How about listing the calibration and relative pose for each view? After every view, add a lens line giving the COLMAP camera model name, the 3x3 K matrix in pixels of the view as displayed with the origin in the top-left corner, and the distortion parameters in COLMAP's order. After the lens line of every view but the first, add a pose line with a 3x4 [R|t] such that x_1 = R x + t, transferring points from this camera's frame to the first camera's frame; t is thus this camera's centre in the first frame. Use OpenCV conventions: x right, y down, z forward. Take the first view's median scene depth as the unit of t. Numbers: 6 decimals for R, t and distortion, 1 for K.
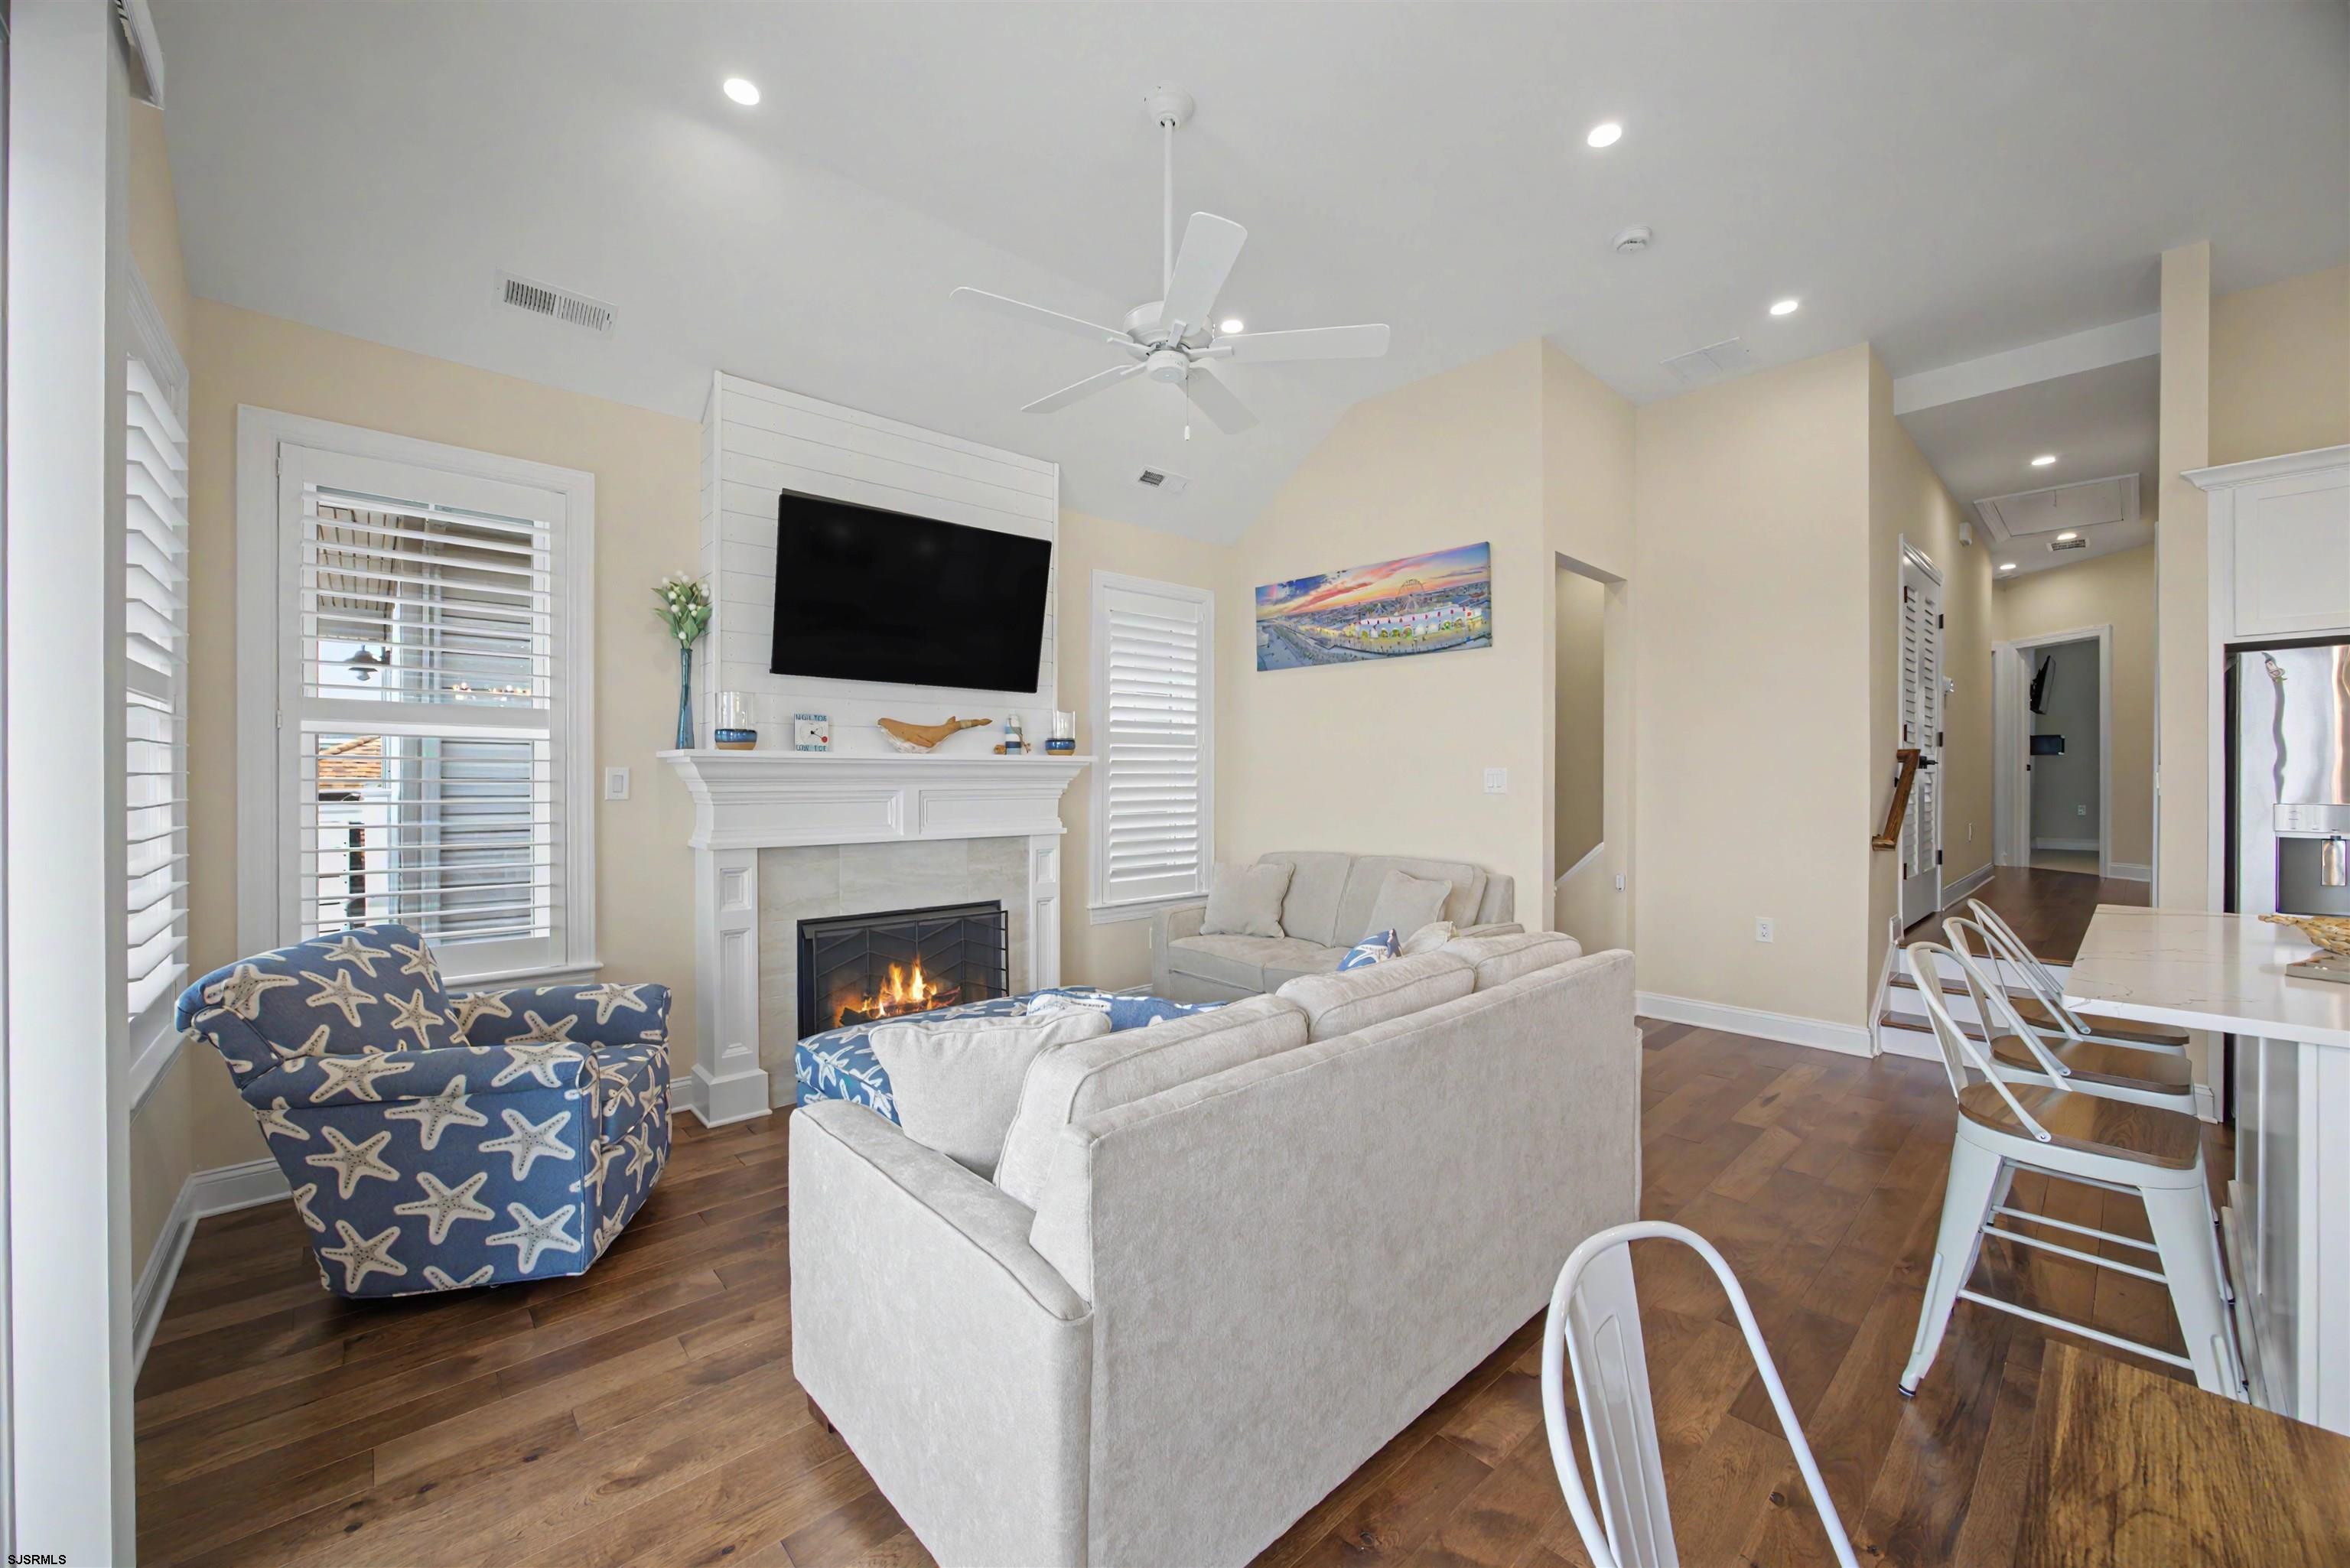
lens RADIAL K [[926.9, 0, 1164.7], [0, 926.9, 773.2], [0, 0, 1]] dist [-0.000929, -0.000013]
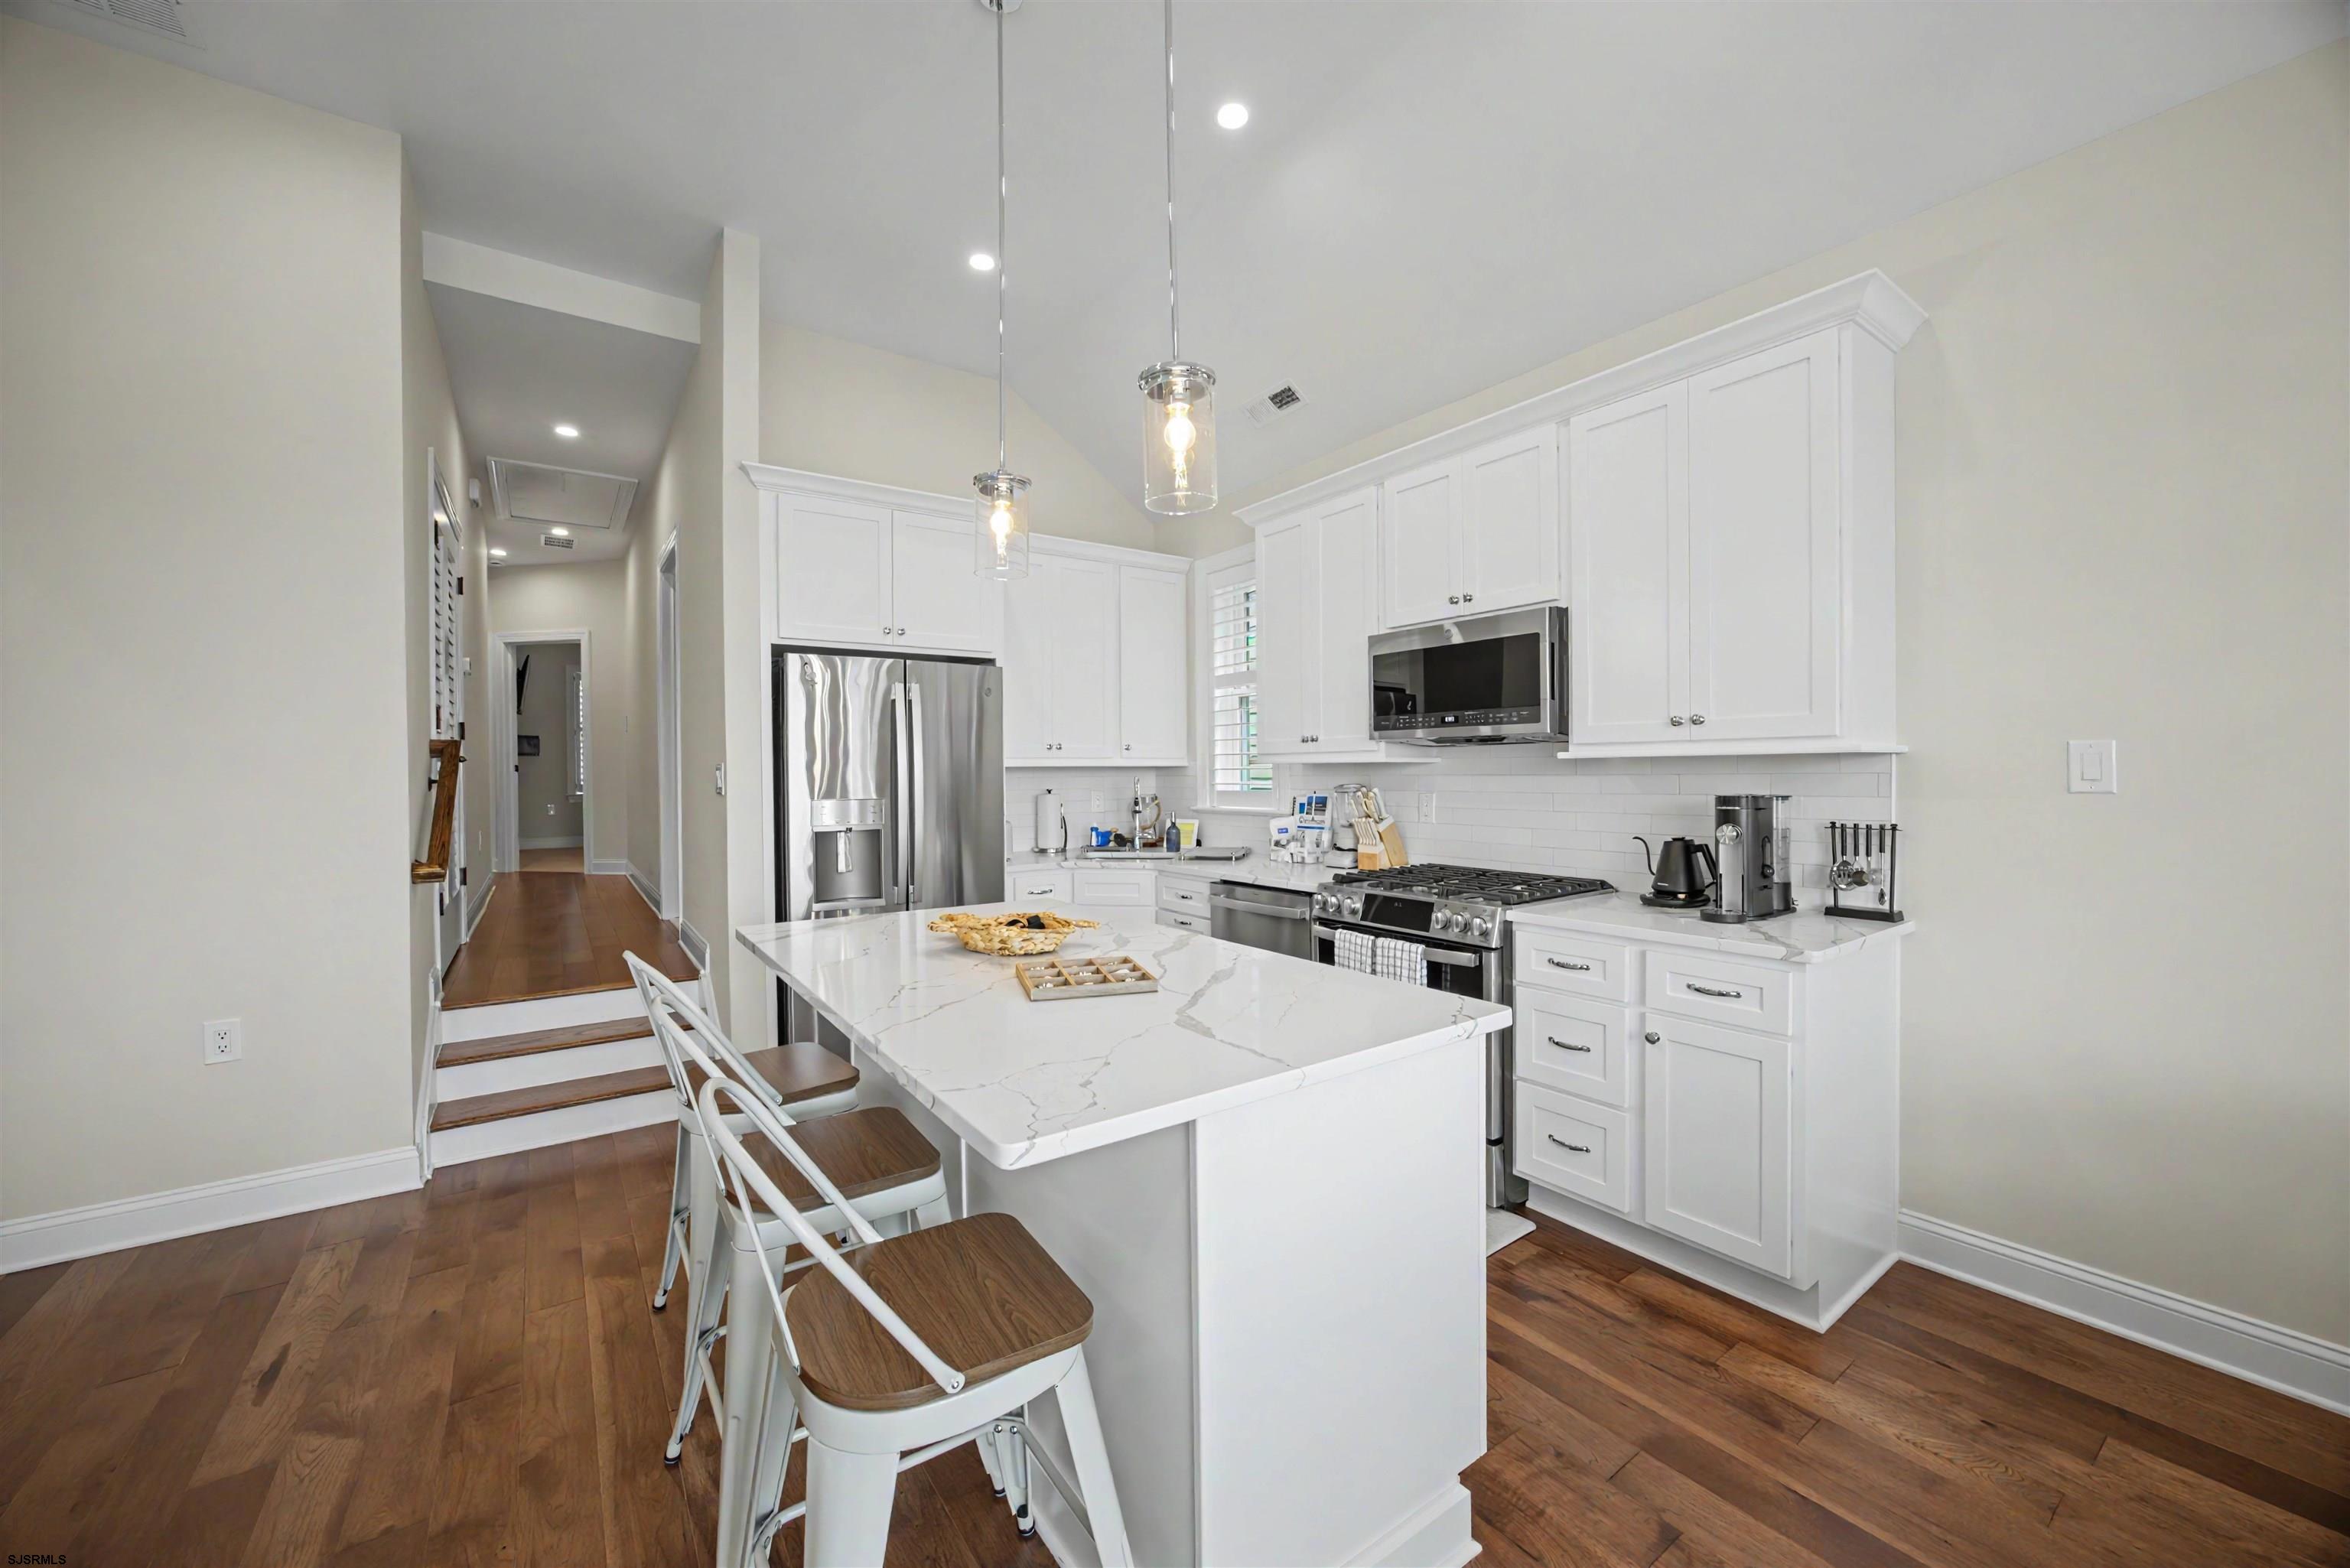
lens RADIAL K [[894.5, 0, 1175.0], [0, 894.5, 784.0], [0, 0, 1]] dist [-0.001137, -0.000126]
pose [[0.135164, -0.014414, 0.990718, 0.224529], [0.006380, 0.999886, 0.013677, 0.004400], [-0.990803, 0.004472, 0.135241, 0.426722]]
